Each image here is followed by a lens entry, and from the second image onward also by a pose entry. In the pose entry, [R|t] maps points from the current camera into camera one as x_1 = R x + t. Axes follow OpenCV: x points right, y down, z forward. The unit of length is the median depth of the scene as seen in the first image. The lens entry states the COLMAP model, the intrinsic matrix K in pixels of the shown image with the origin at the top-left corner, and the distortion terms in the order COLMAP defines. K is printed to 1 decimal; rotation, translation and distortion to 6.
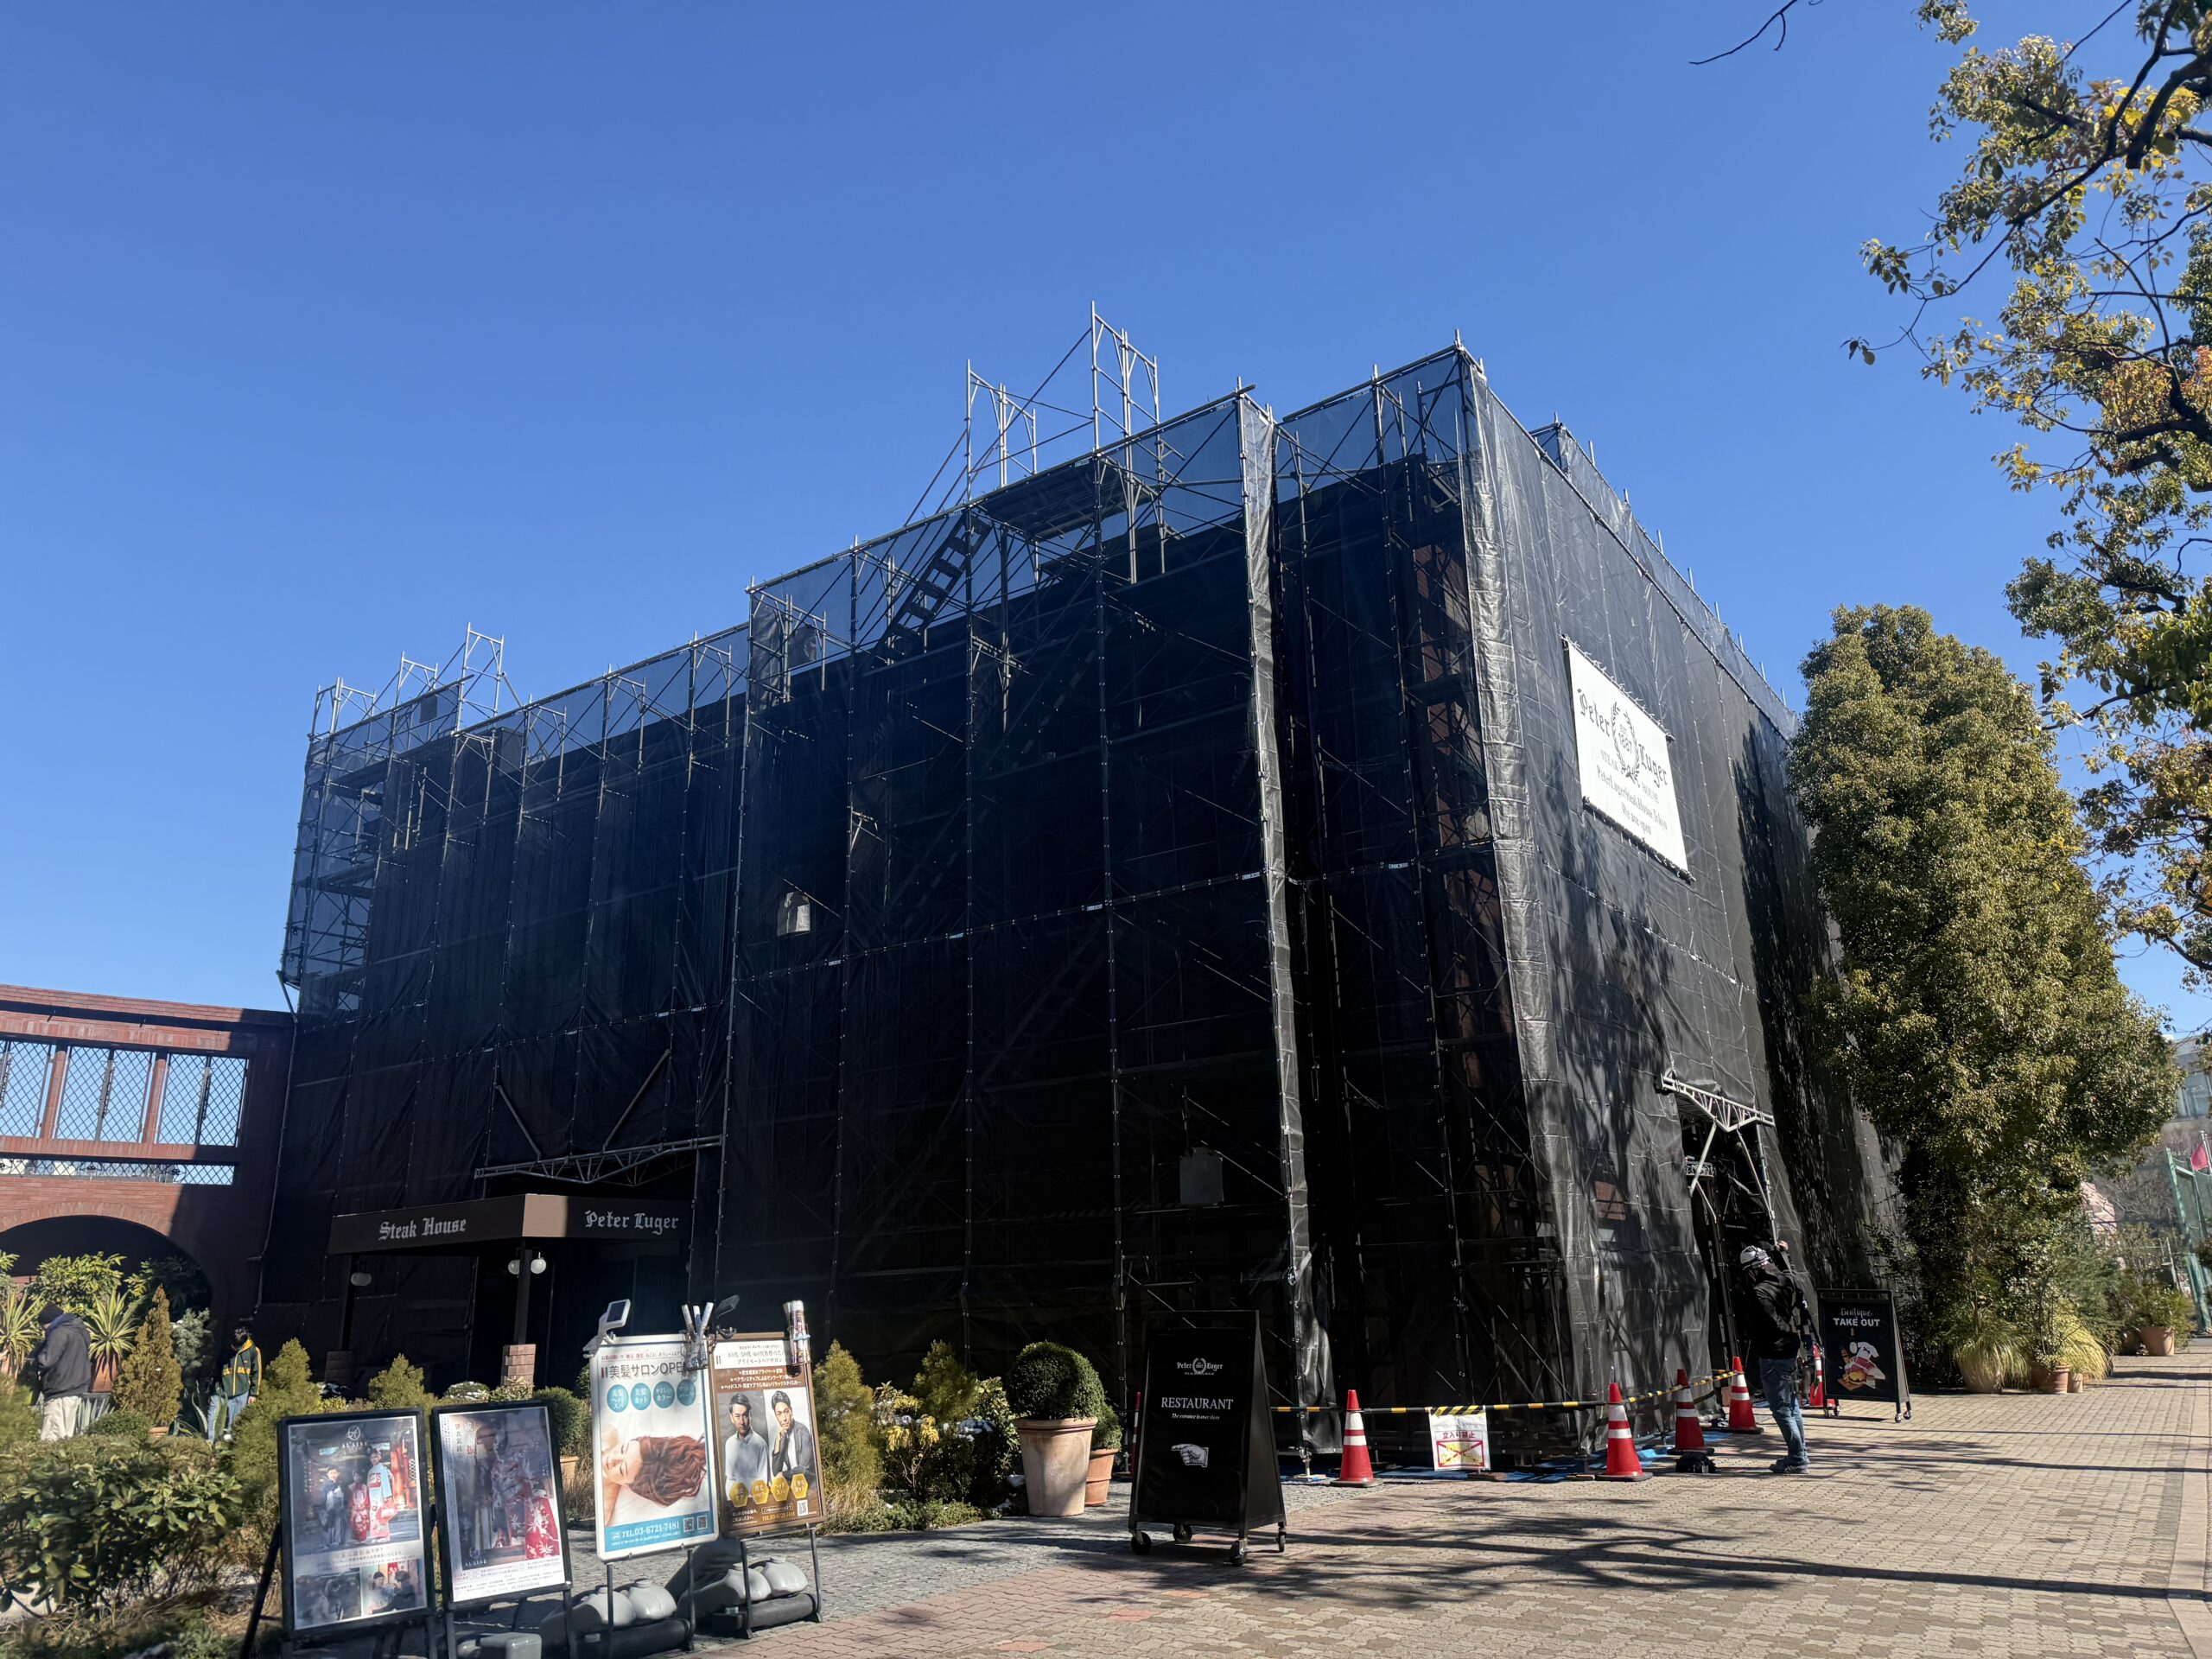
lens RADIAL K [[1534.4, 0, 1107.4], [0, 1534.4, 802.6], [0, 0, 1]] dist [0.089507, -0.124714]
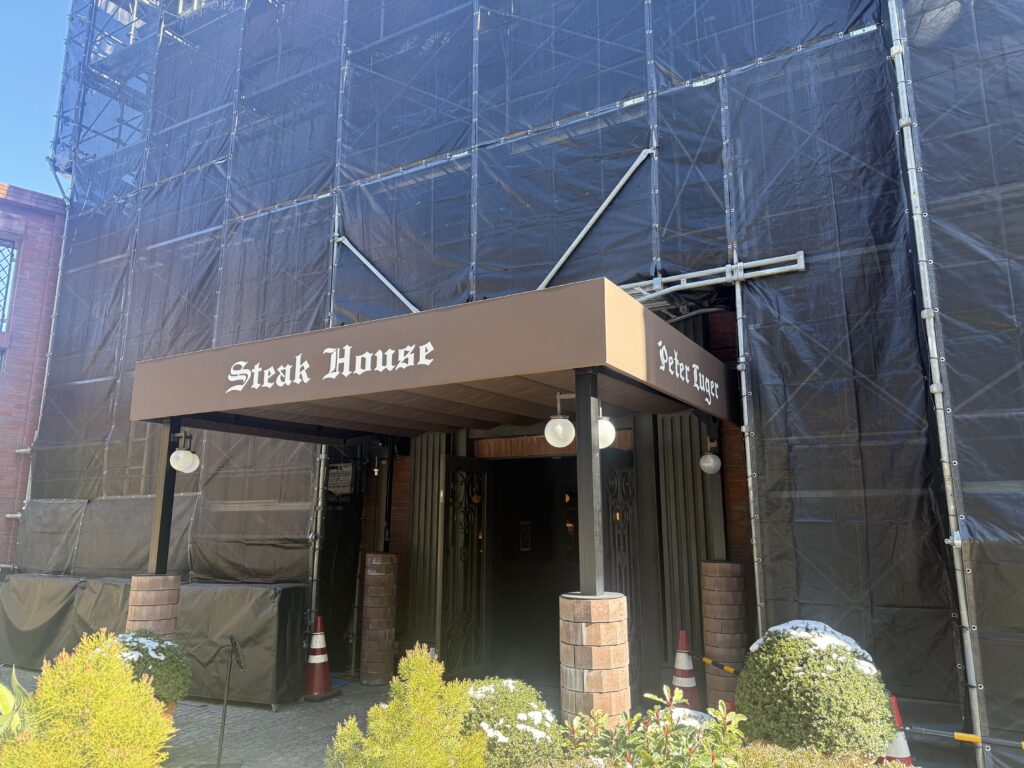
lens RADIAL K [[710.3, 0, 512.6], [0, 710.3, 371.6], [0, 0, 1]] dist [0.089507, -0.124714]
pose [[0.995019, 0.054325, 0.083588, -0.530330], [-0.062635, 0.992989, 0.100244, 0.330296], [-0.077556, -0.104980, 0.991446, 1.003640]]
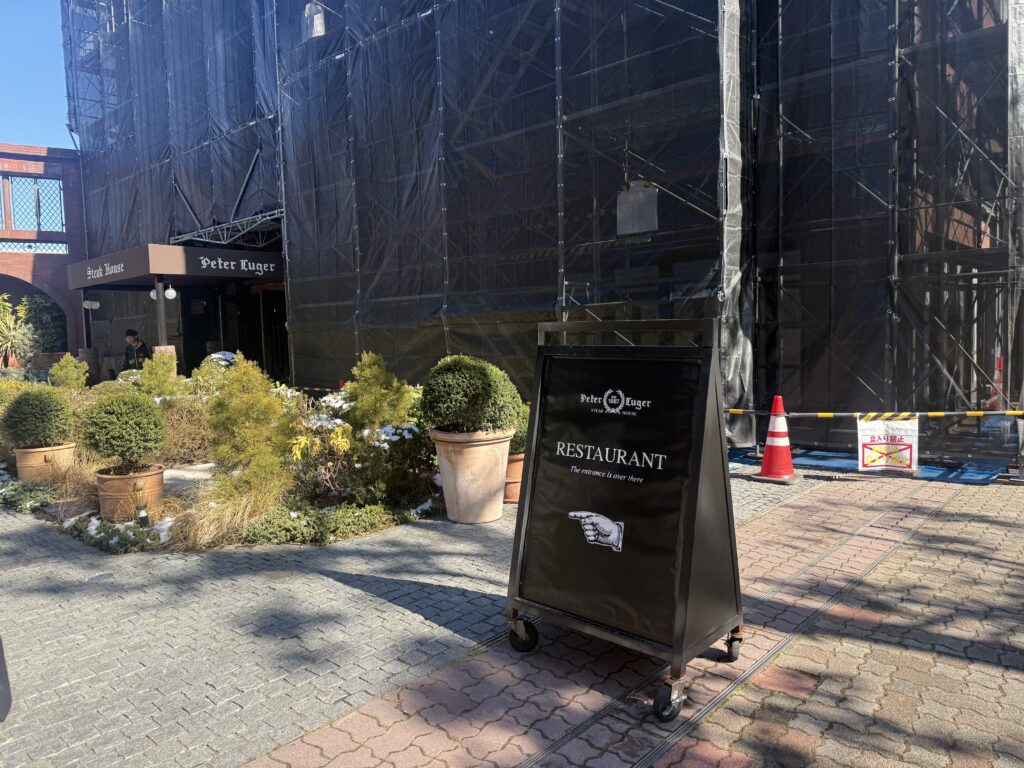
lens RADIAL K [[710.3, 0, 512.6], [0, 710.3, 371.6], [0, 0, 1]] dist [0.089507, -0.124714]
pose [[0.992710, 0.008066, -0.120261, 0.036934], [0.036828, 0.929744, 0.366360, 0.168976], [0.114767, -0.368118, 0.922669, 0.506516]]
